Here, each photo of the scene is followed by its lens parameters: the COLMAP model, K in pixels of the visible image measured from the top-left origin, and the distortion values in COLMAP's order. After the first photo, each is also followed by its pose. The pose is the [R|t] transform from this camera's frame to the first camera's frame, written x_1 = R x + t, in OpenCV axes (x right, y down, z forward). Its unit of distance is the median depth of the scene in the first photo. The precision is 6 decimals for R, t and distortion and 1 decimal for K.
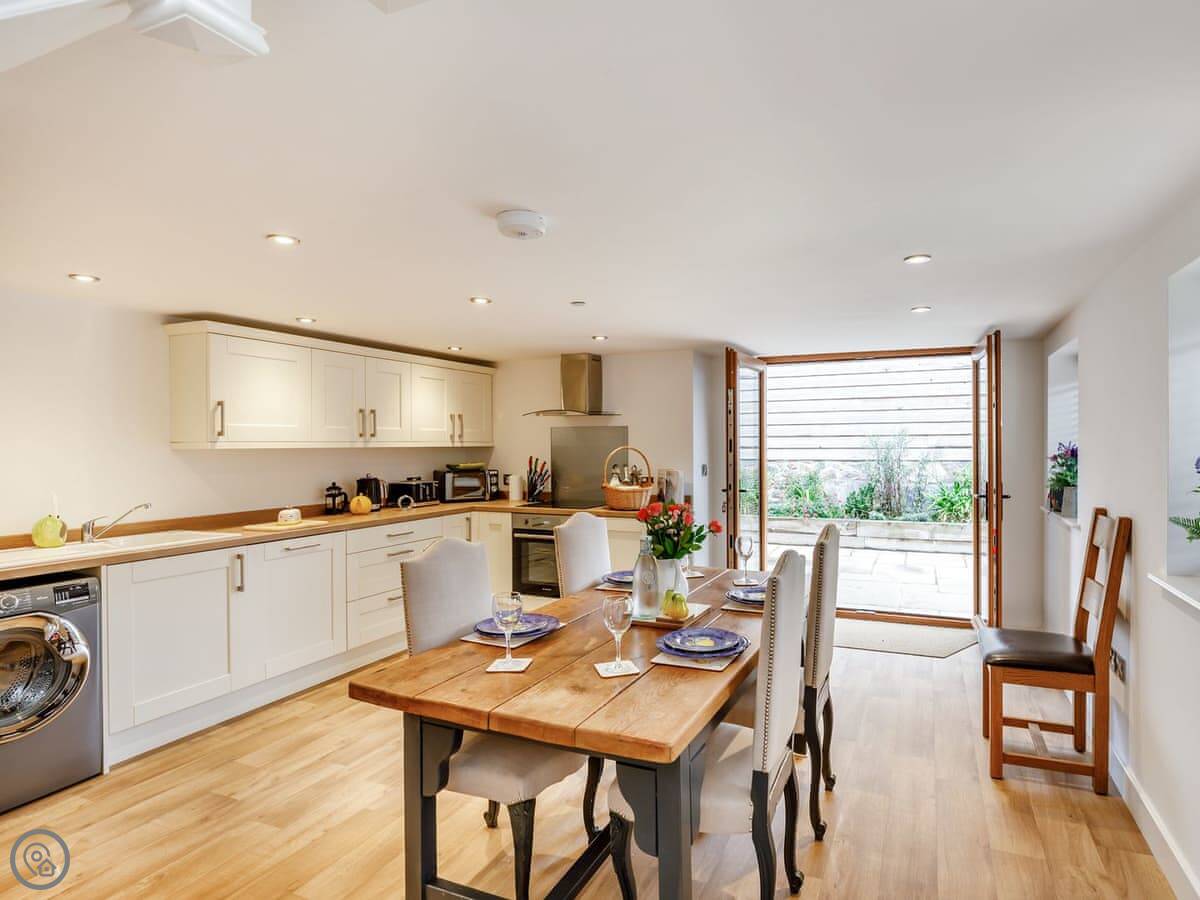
lens RADIAL K [[701.5, 0, 618.0], [0, 701.5, 446.5], [0, 0, 1]] dist [0.001031, -0.000303]
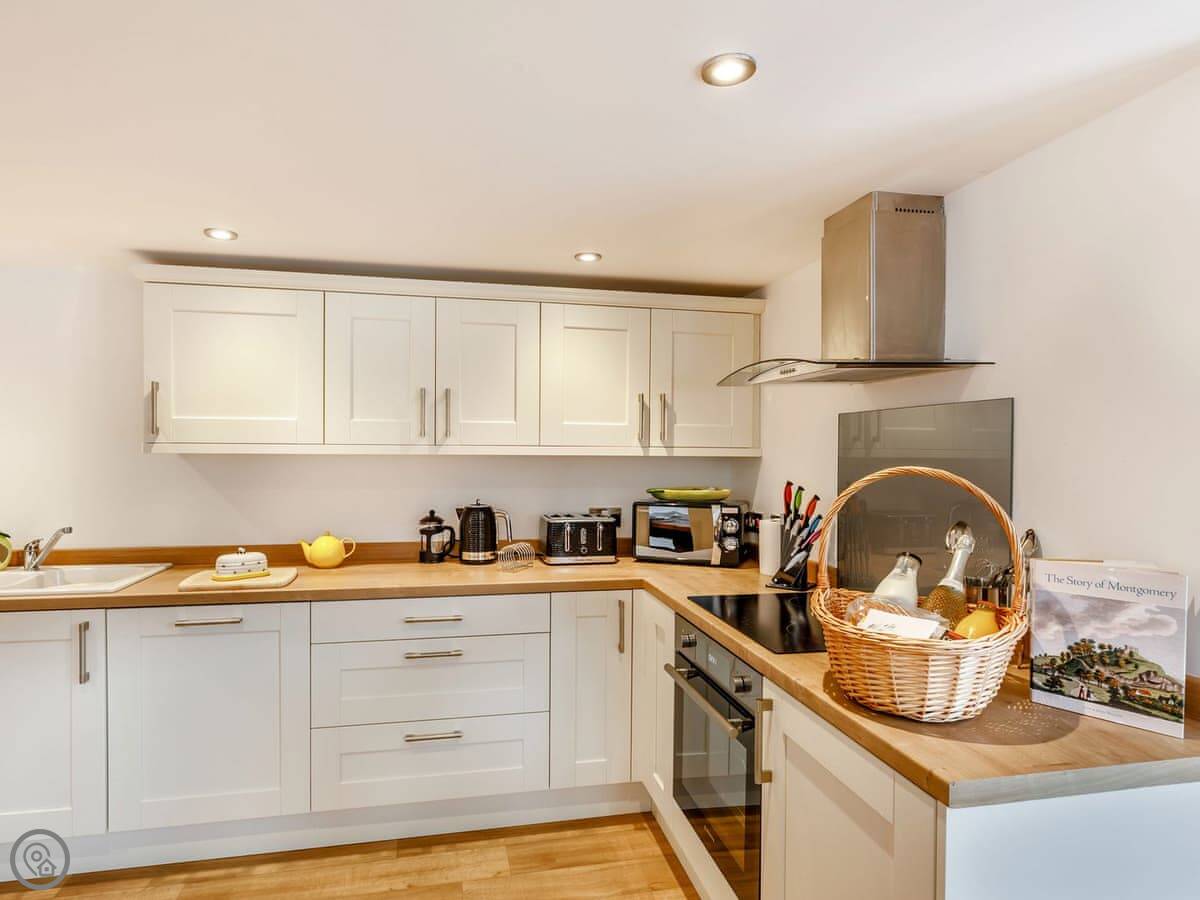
lens RADIAL K [[665.2, 0, 601.4], [0, 665.2, 458.3], [0, 0, 1]] dist [-0.017088, 0.001124]
pose [[0.609745, 0.016624, -0.792423, 0.189758], [-0.011536, 0.999860, 0.012099, -0.004819], [0.792513, 0.001764, 0.609852, 0.928385]]
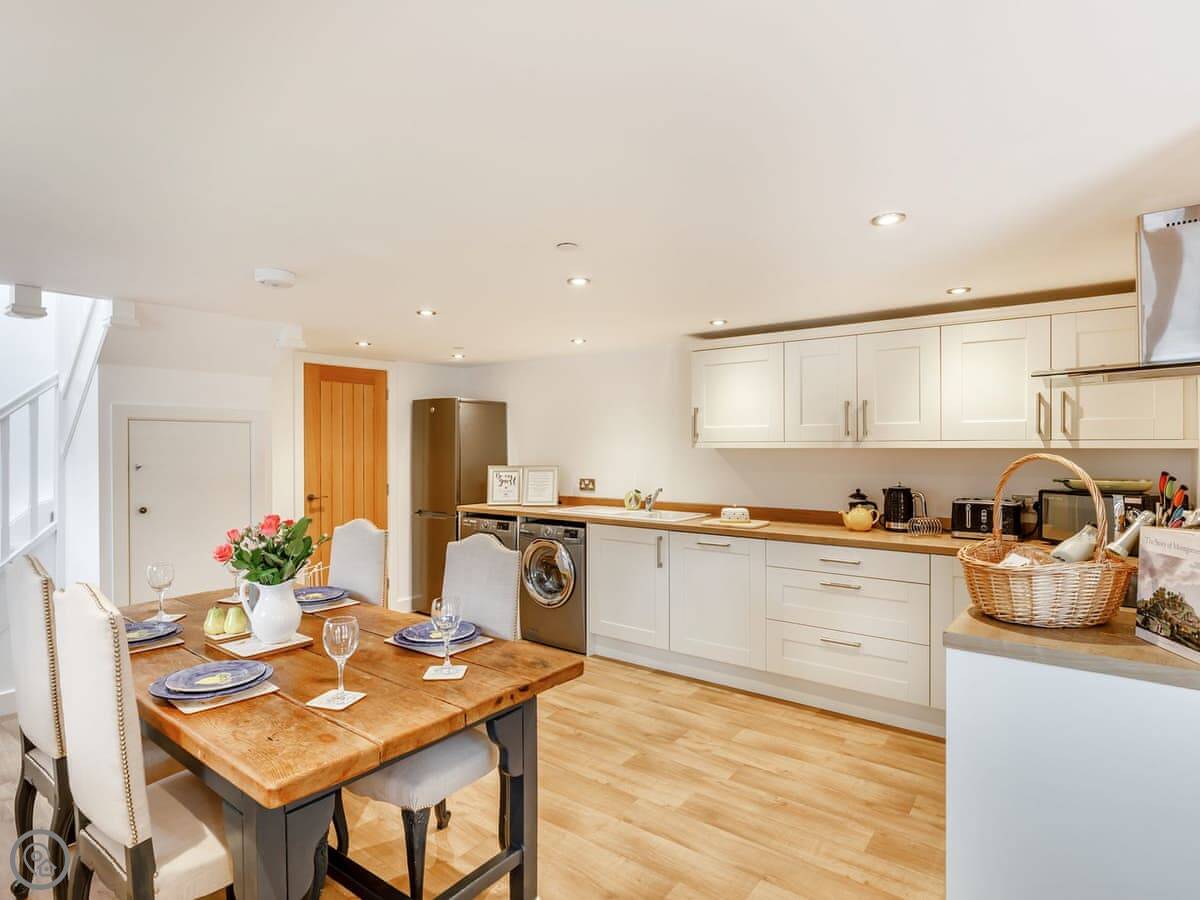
lens RADIAL K [[612.6, 0, 595.1], [0, 612.6, 450.0], [0, 0, 1]] dist [-0.001403, 0.000617]
pose [[-0.211034, 0.011649, -0.977409, 0.467796], [0.000918, 0.999931, 0.011719, -0.006202], [0.977478, 0.001576, -0.211030, 1.024602]]
